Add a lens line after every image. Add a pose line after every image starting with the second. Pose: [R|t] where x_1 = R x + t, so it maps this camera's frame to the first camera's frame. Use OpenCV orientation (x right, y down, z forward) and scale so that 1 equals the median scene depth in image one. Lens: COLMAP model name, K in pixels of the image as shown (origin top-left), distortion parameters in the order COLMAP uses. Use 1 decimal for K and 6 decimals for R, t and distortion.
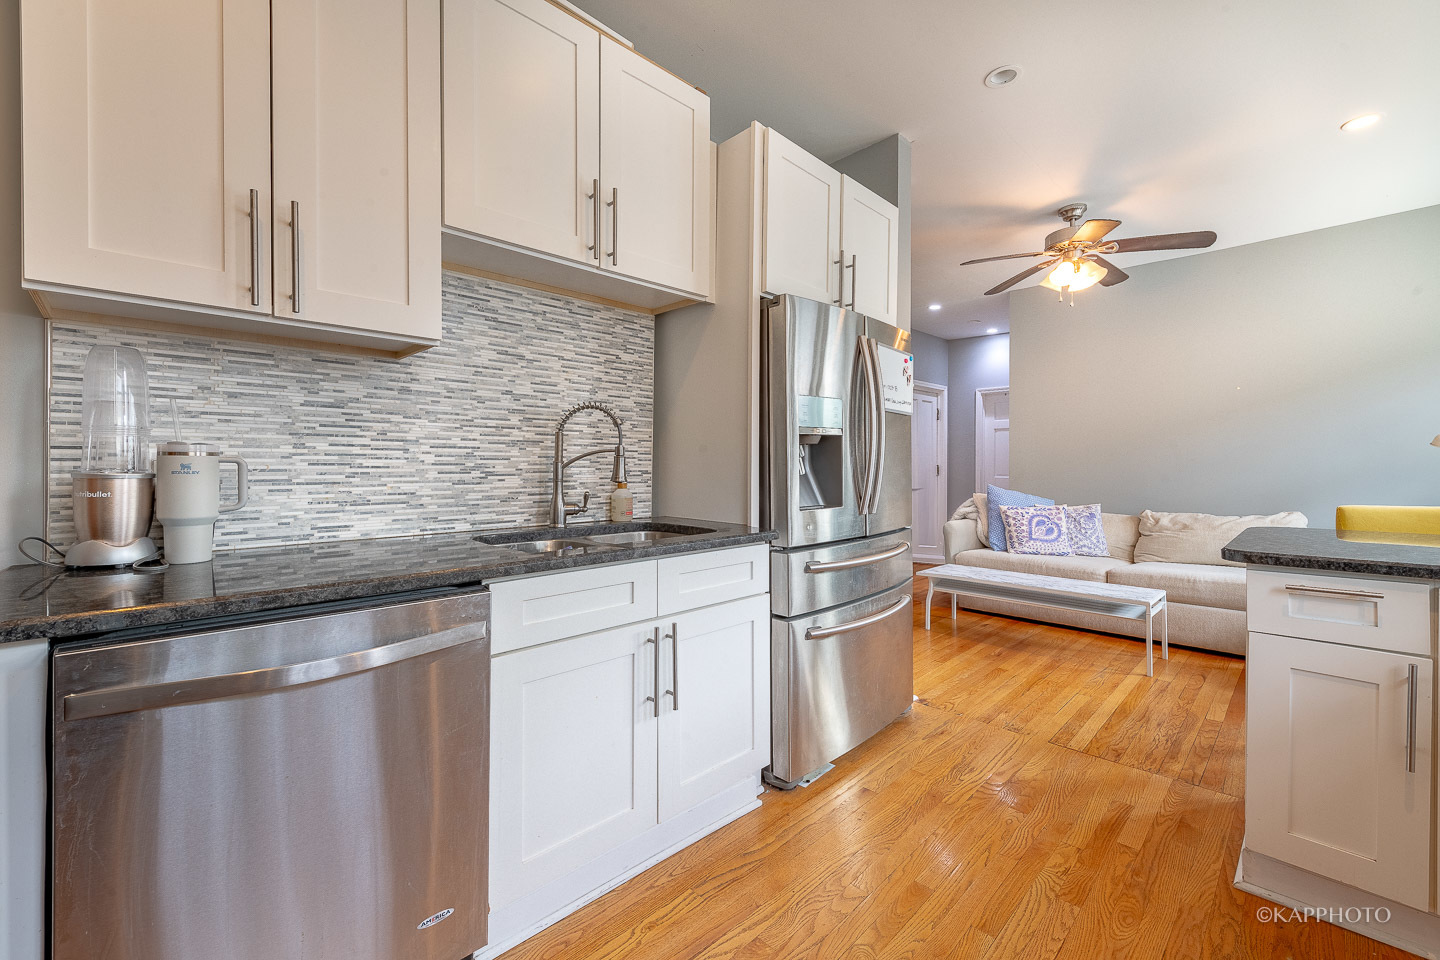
lens RADIAL K [[608.4, 0, 603.5], [0, 608.4, 467.3], [0, 0, 1]] dist [0.008391, 0.001554]
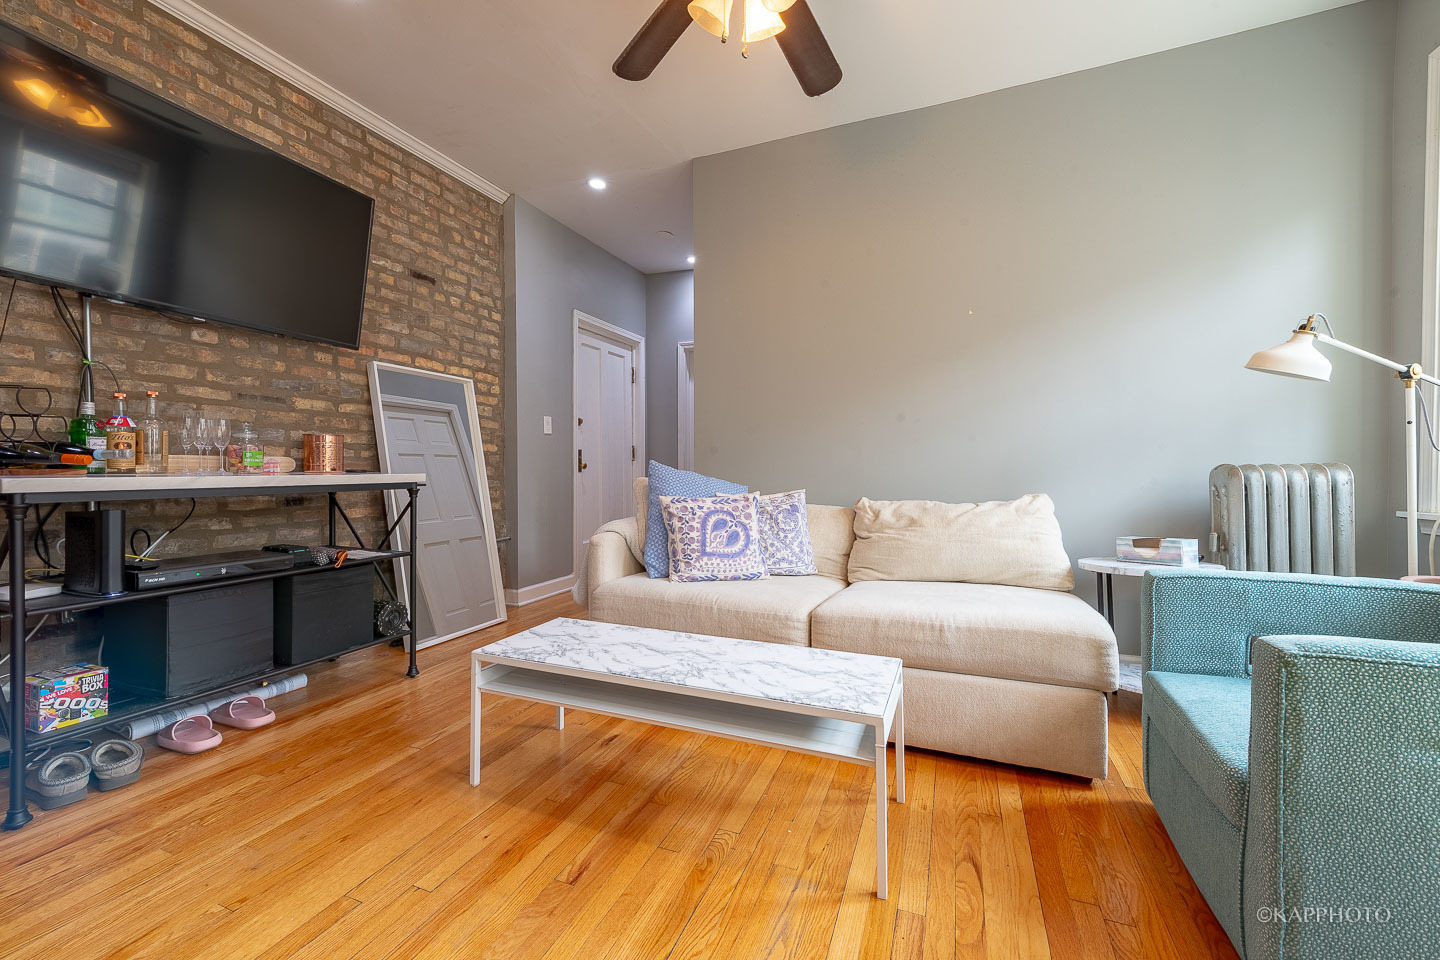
lens RADIAL K [[608.4, 0, 652.4], [0, 608.4, 480.2], [0, 0, 1]] dist [0.008391, 0.001554]
pose [[0.917451, -0.010394, 0.397712, 0.437539], [0.005579, 0.999897, 0.013261, 0.042344], [-0.397809, -0.009948, 0.917415, 0.511438]]
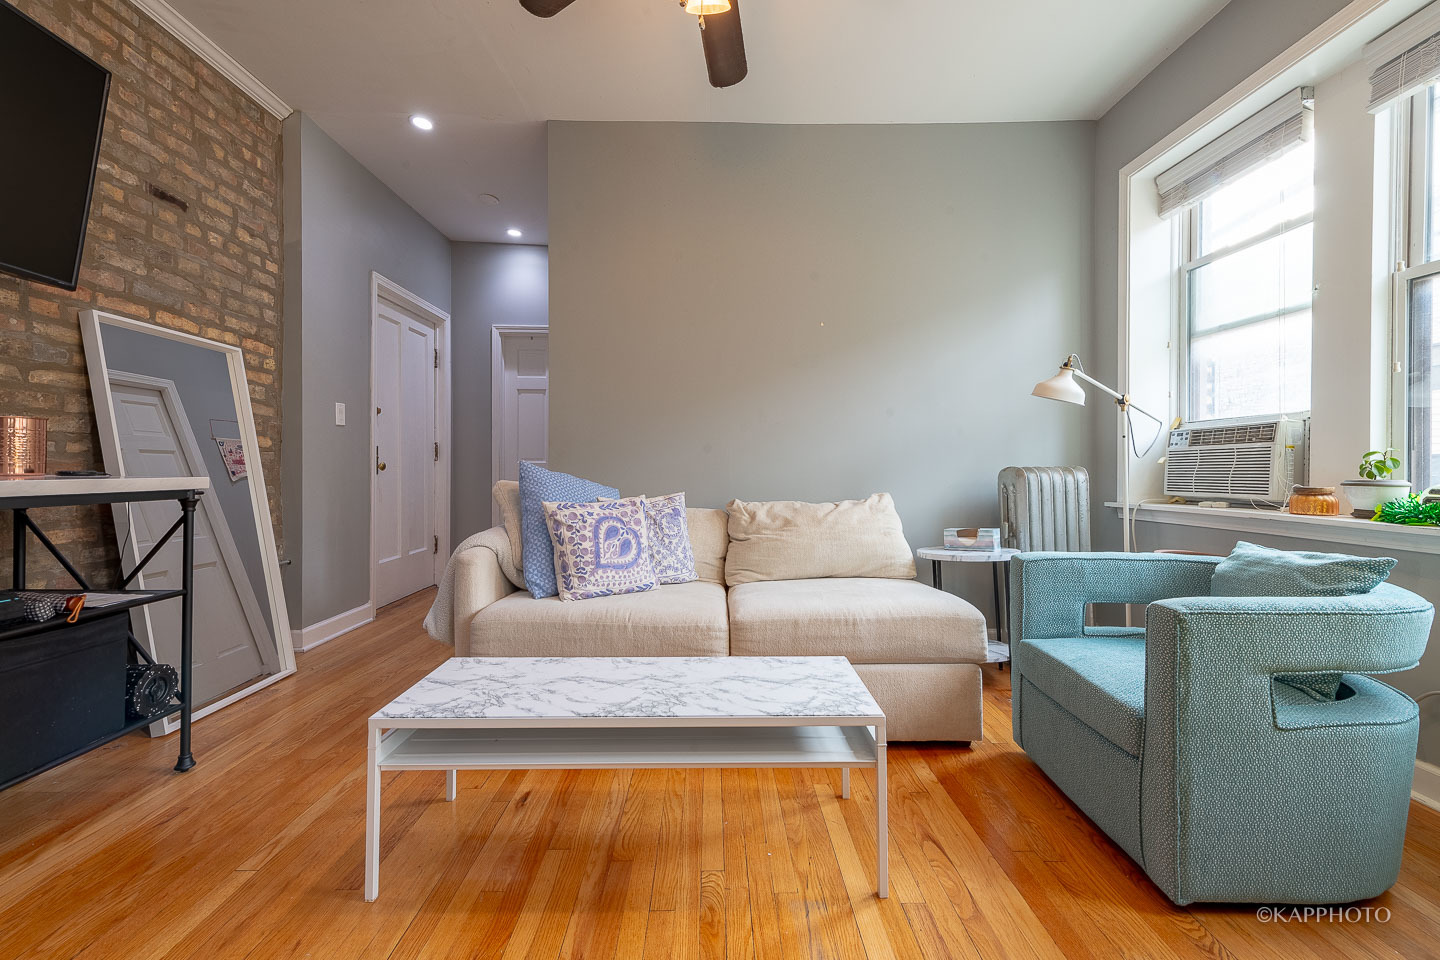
lens RADIAL K [[652.4, 0, 691.8], [0, 652.4, 471.3], [0, 0, 1]] dist [0.008835, -0.003785]
pose [[0.658990, -0.003600, 0.752143, 0.353446], [0.006830, 0.999976, -0.001198, 0.041668], [-0.752120, 0.005926, 0.658999, 0.596589]]
